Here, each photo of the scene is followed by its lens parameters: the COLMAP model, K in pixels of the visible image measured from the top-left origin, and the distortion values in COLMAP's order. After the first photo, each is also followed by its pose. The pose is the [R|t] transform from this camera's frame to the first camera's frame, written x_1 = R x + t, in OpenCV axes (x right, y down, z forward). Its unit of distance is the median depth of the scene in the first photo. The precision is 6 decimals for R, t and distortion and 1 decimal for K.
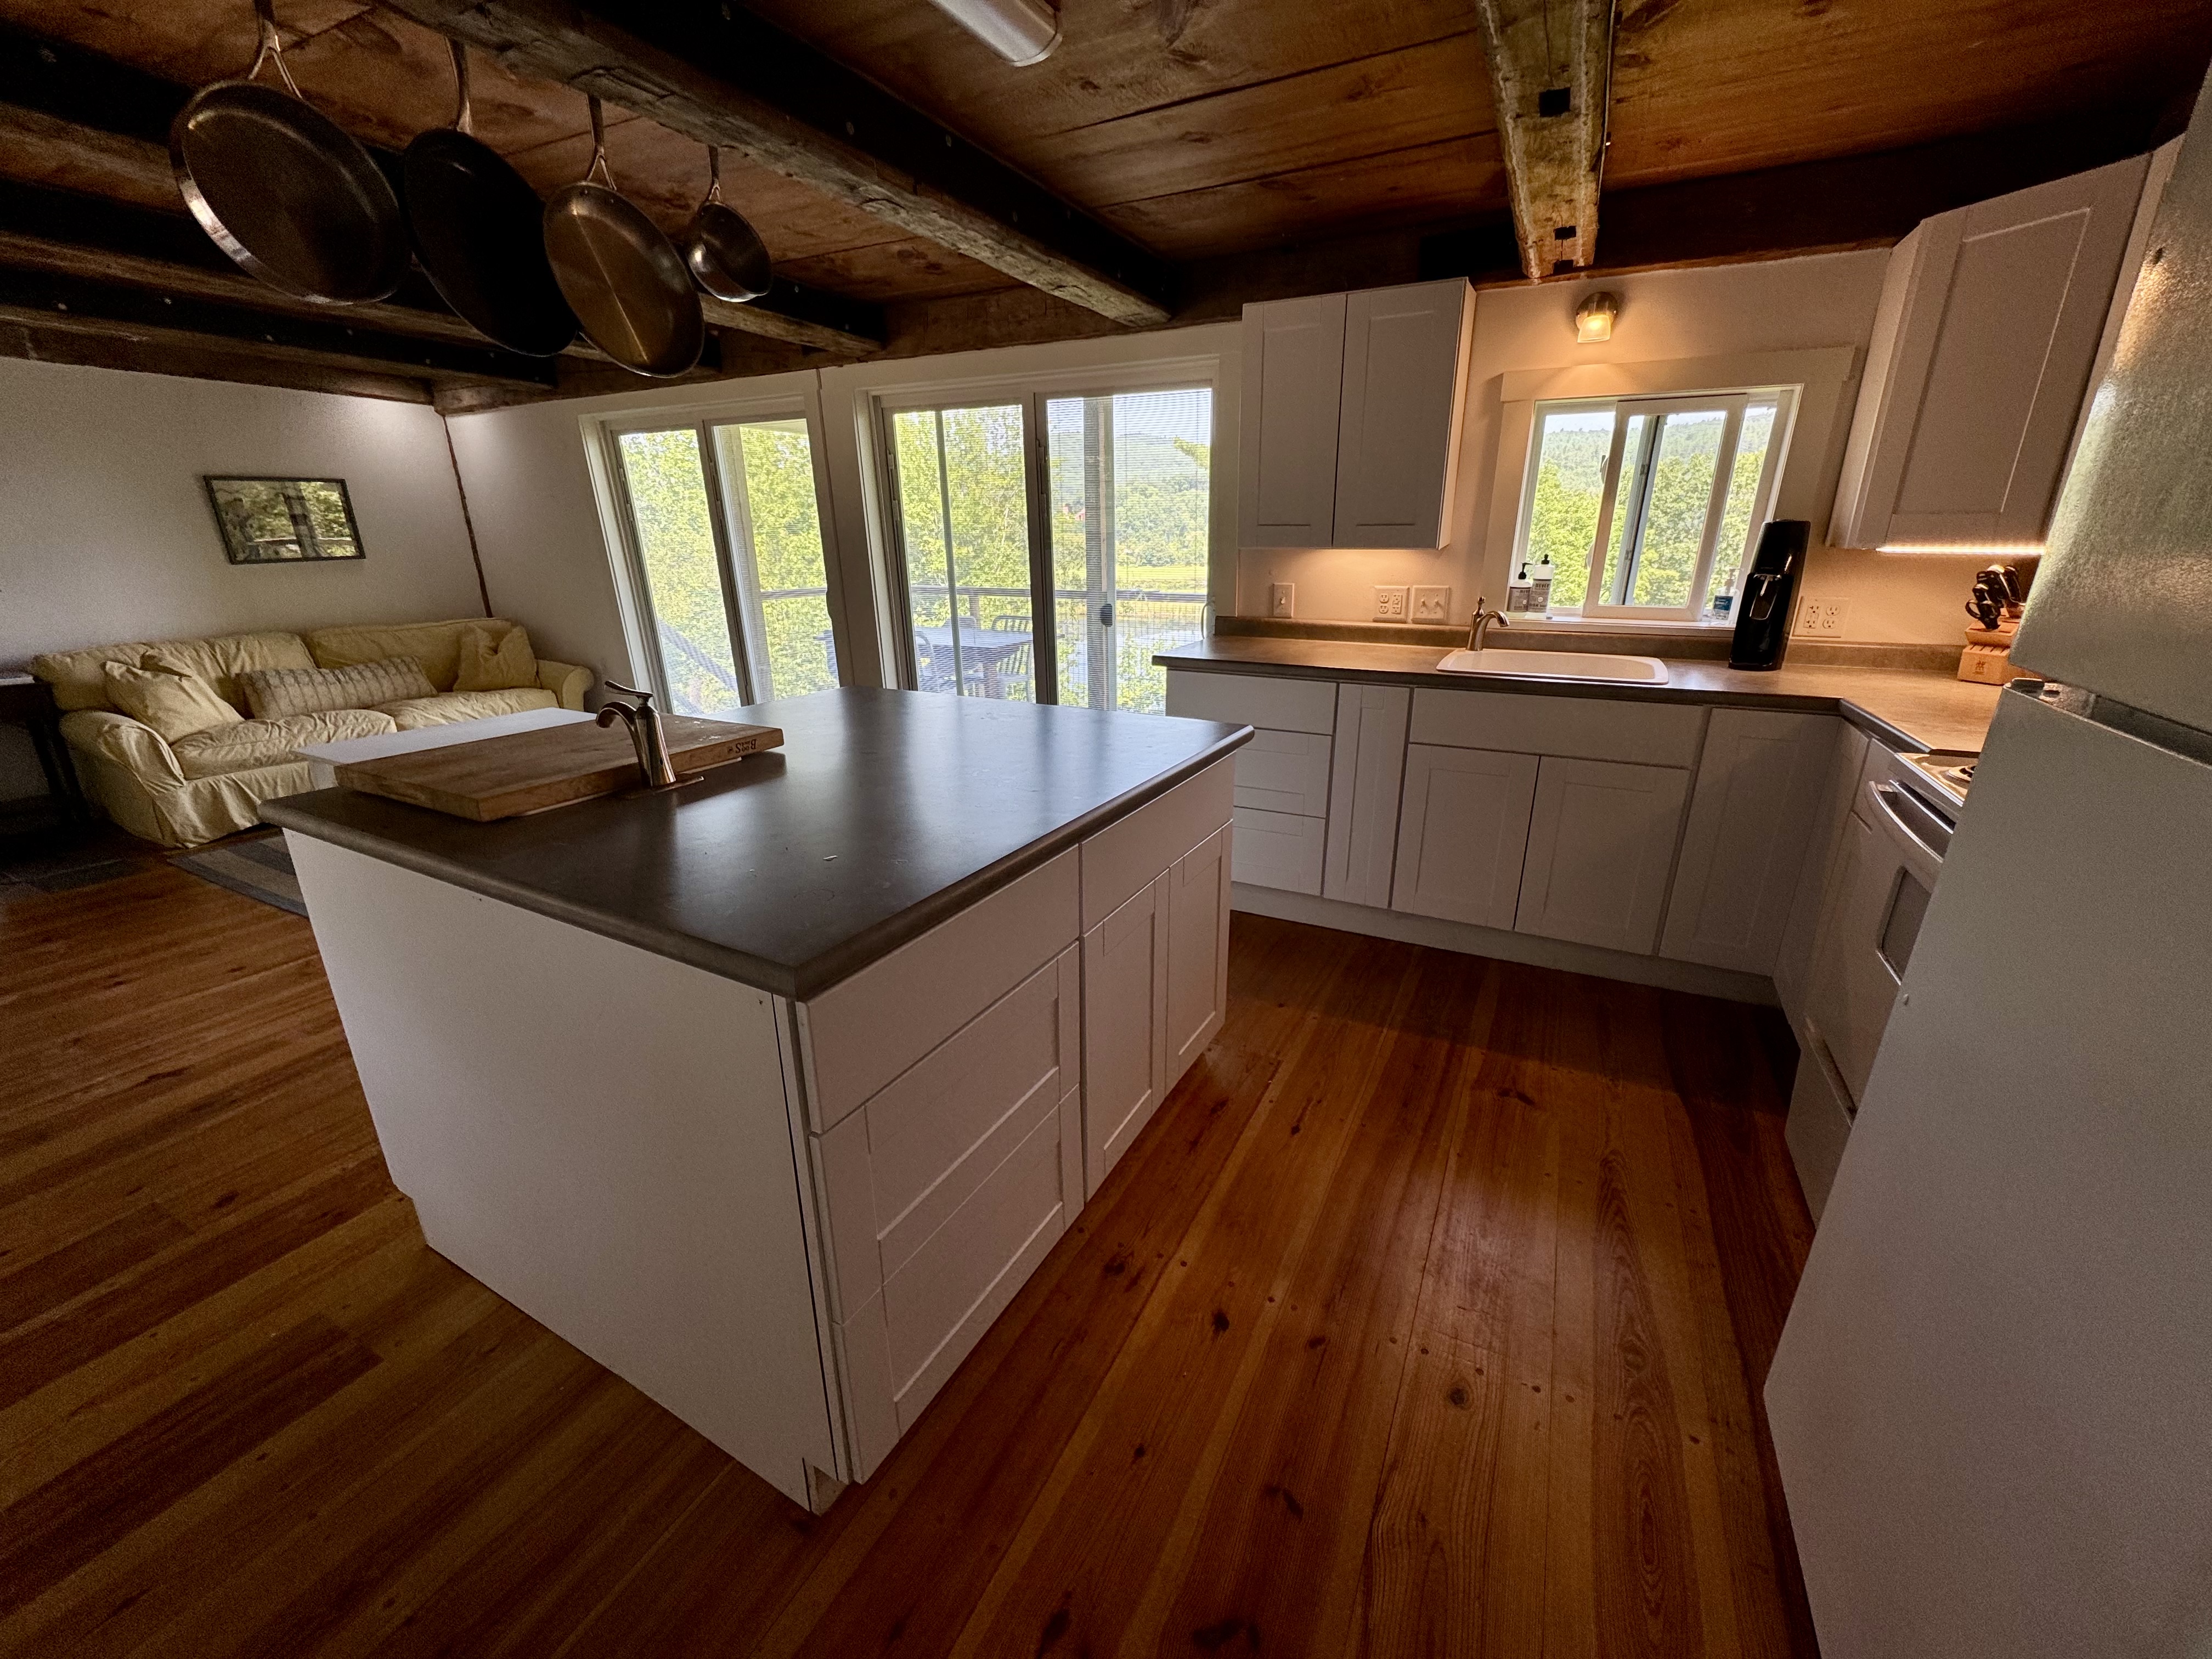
lens RADIAL K [[880.7, 0, 1114.7], [0, 880.7, 836.9], [0, 0, 1]] dist [-0.002662, 0.000404]
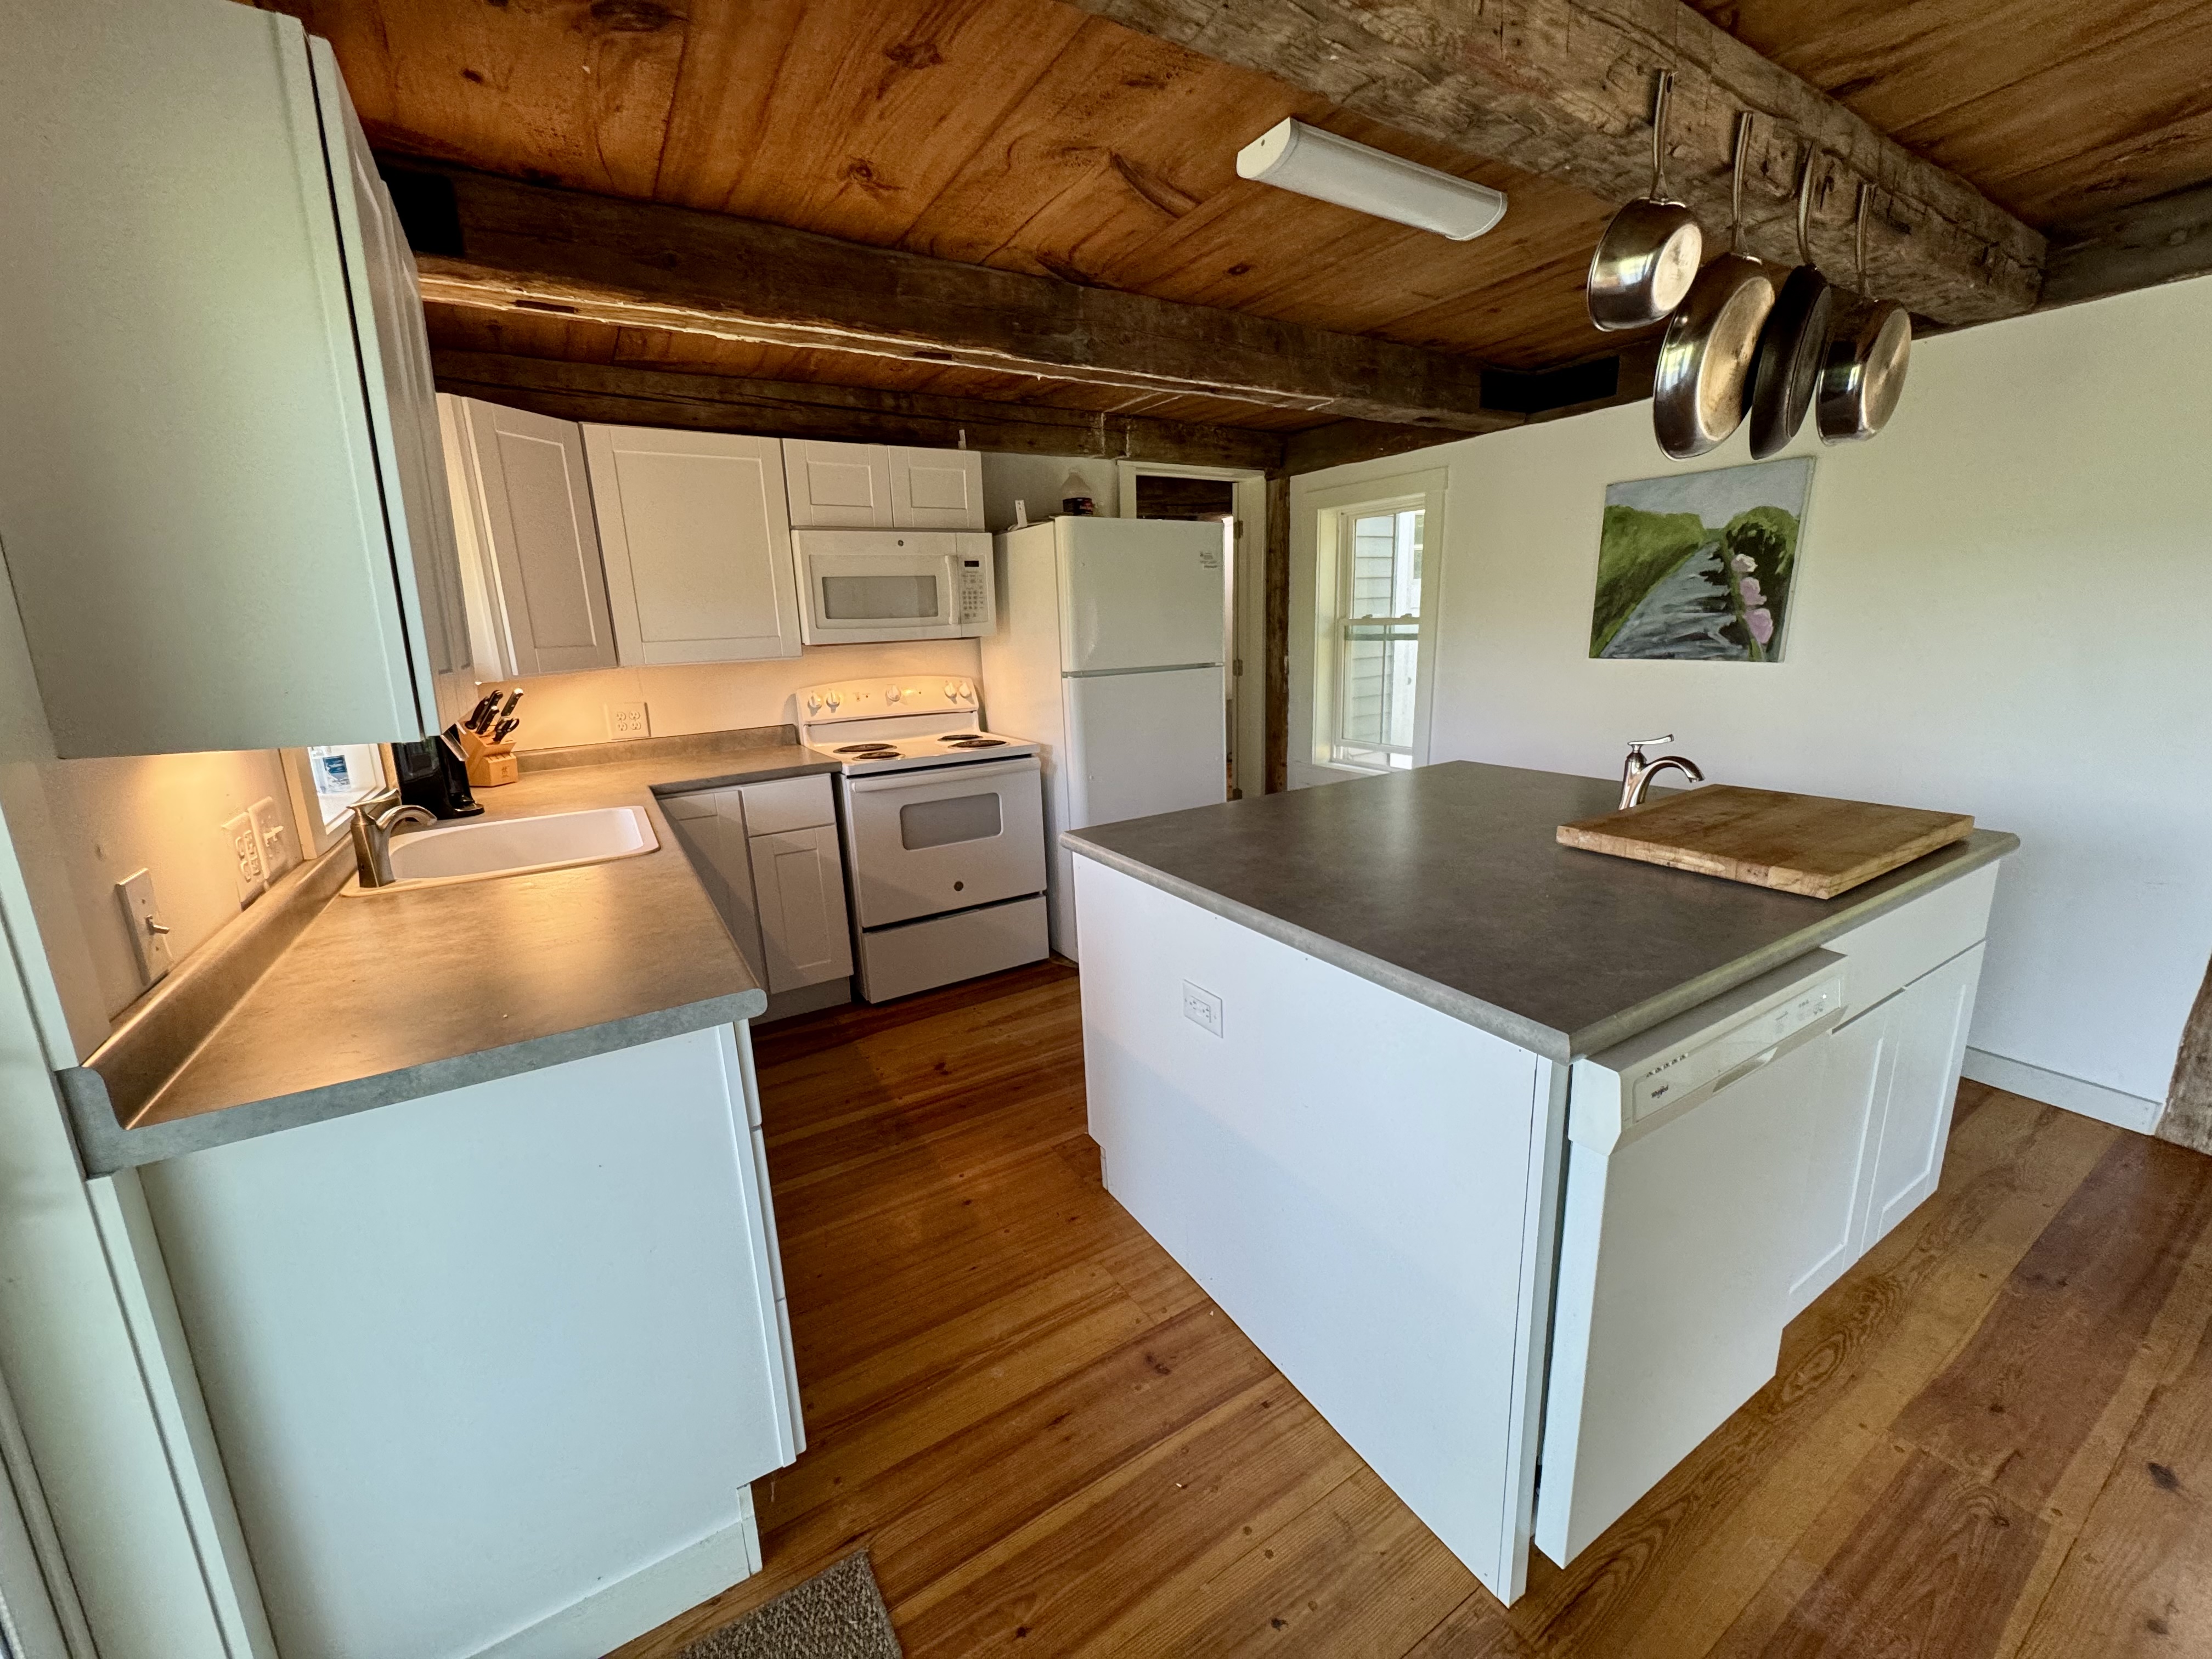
lens RADIAL K [[880.7, 0, 1110.6], [0, 880.7, 822.4], [0, 0, 1]] dist [-0.002662, 0.000404]
pose [[-0.855739, -0.084189, 0.510513, -0.325644], [0.206258, 0.849381, 0.485809, -0.499402], [-0.474520, 0.521023, -0.709483, 1.370283]]
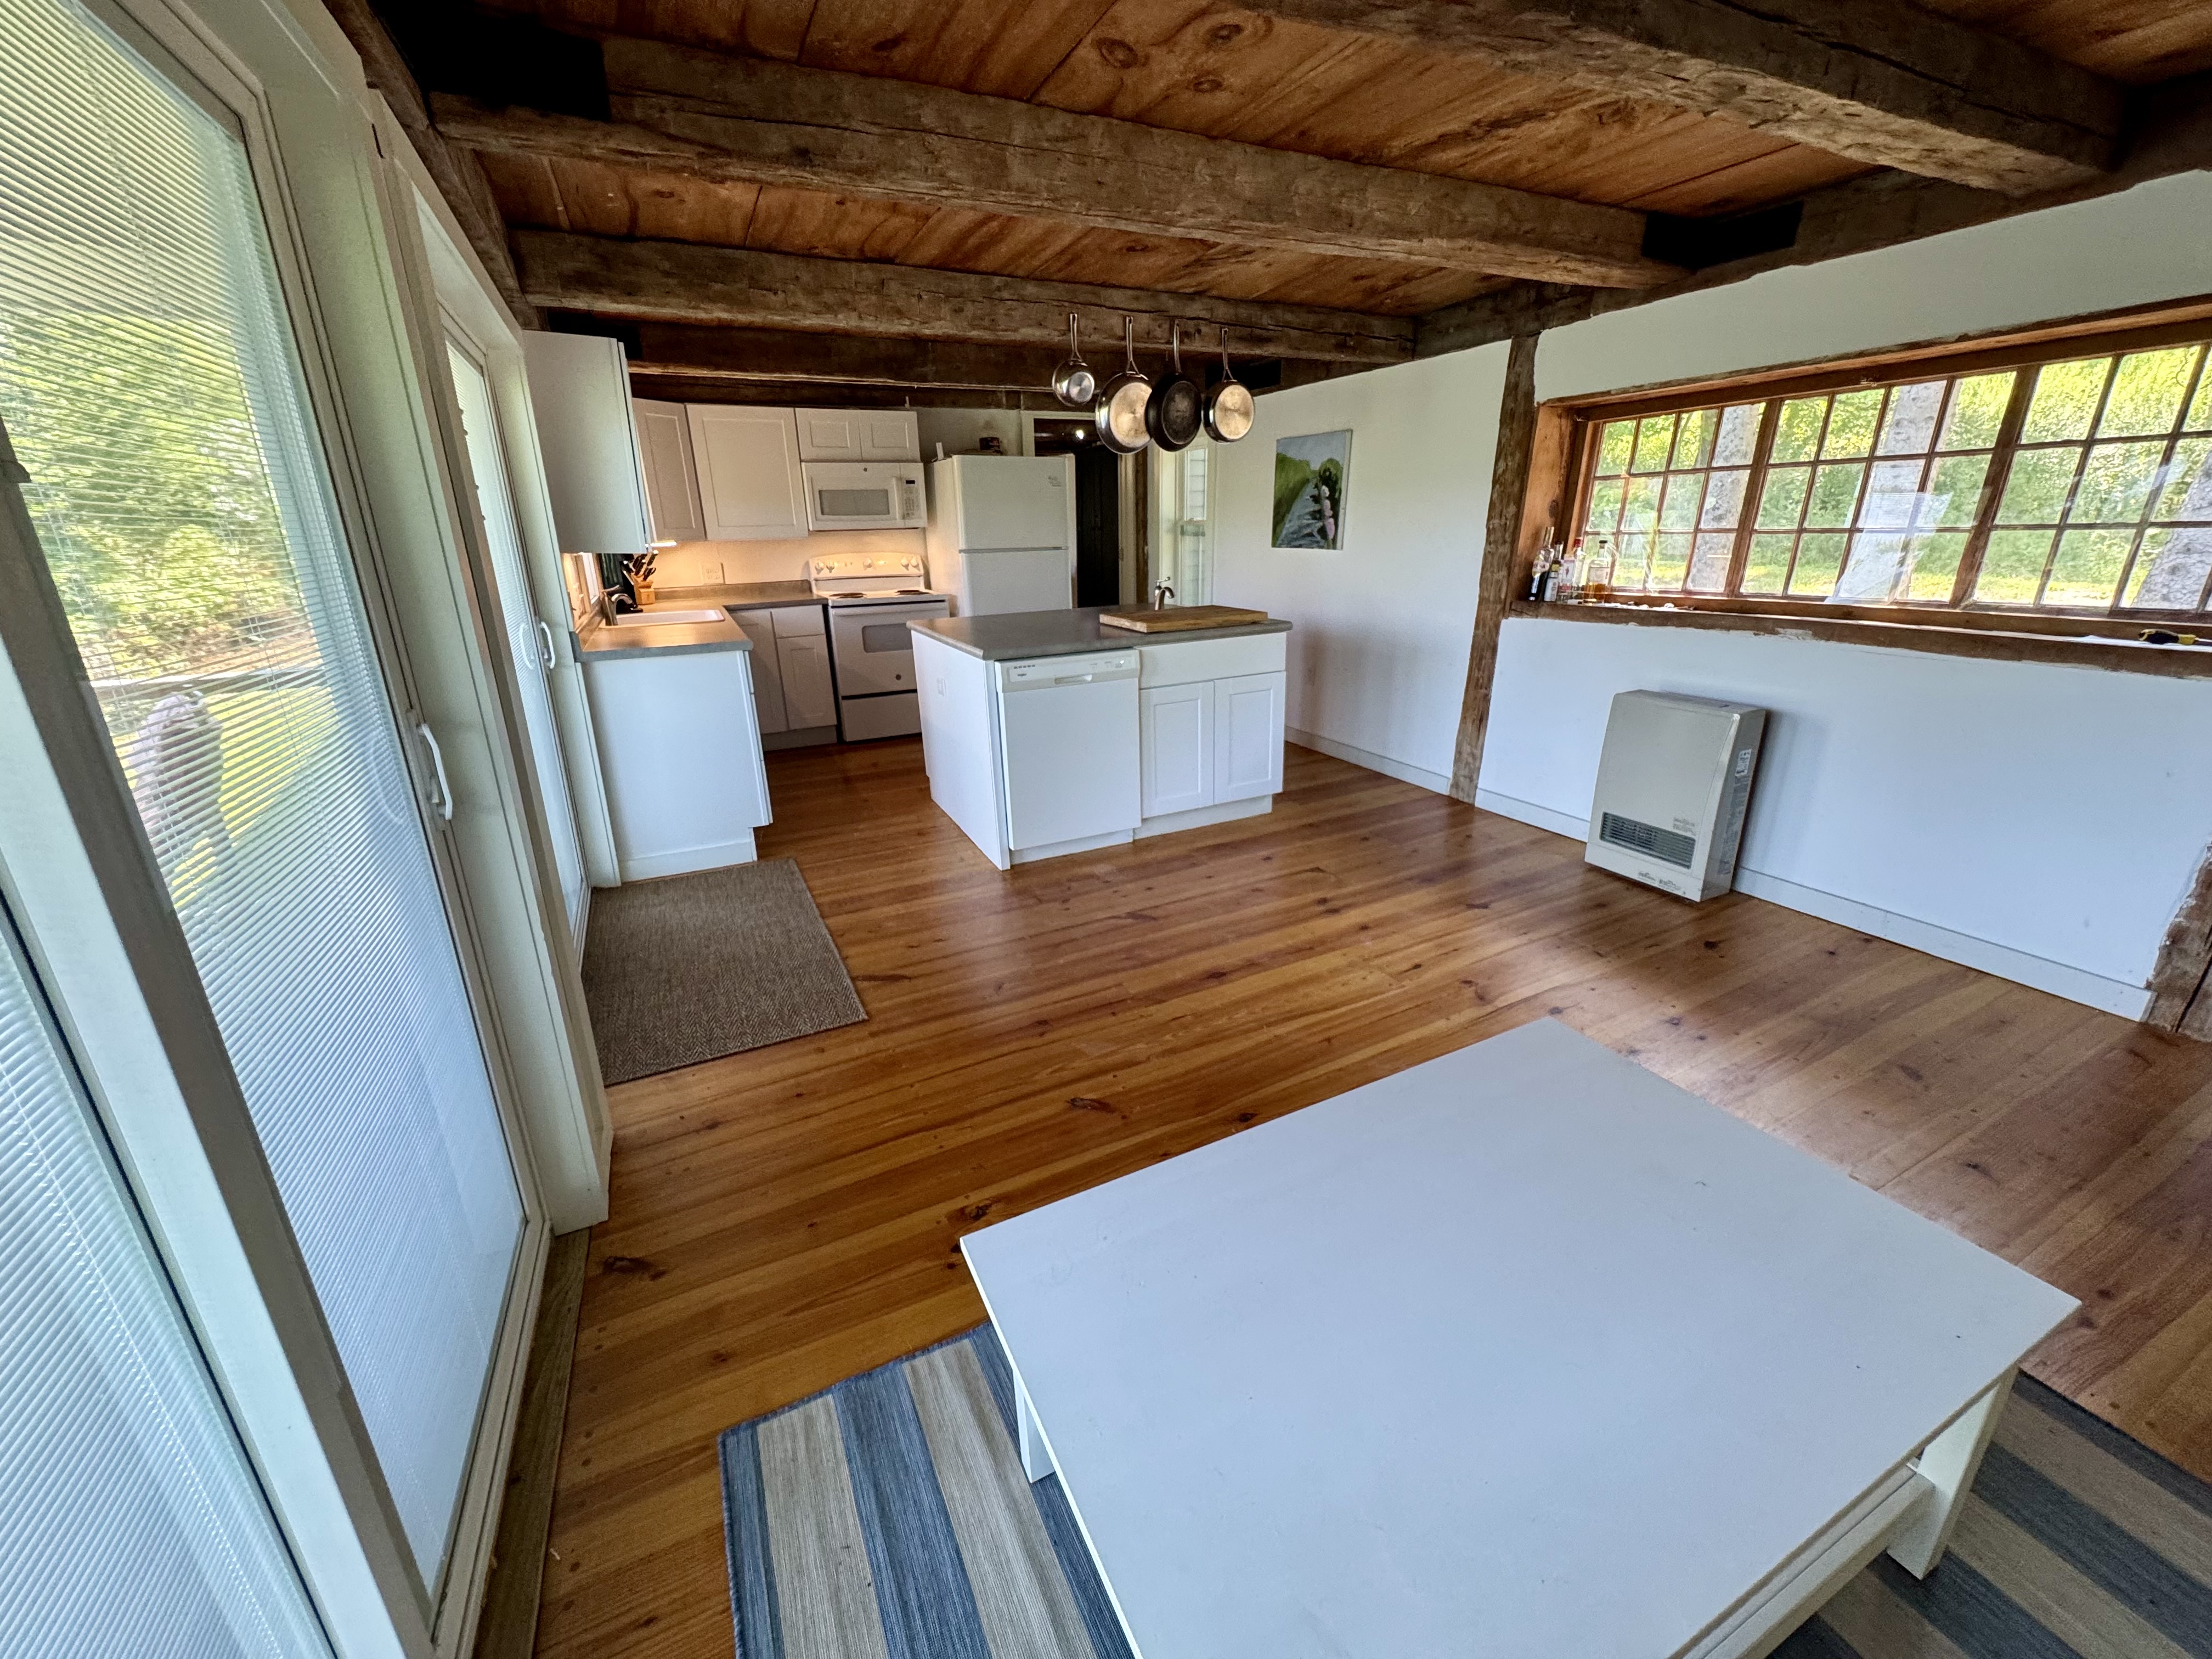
lens RADIAL K [[880.7, 0, 1107.6], [0, 880.7, 824.0], [0, 0, 1]] dist [-0.002662, 0.000404]
pose [[-0.802406, -0.178758, 0.569377, -1.242255], [0.217121, 0.801254, 0.557539, -0.664581], [-0.555880, 0.570997, -0.604119, 1.870424]]
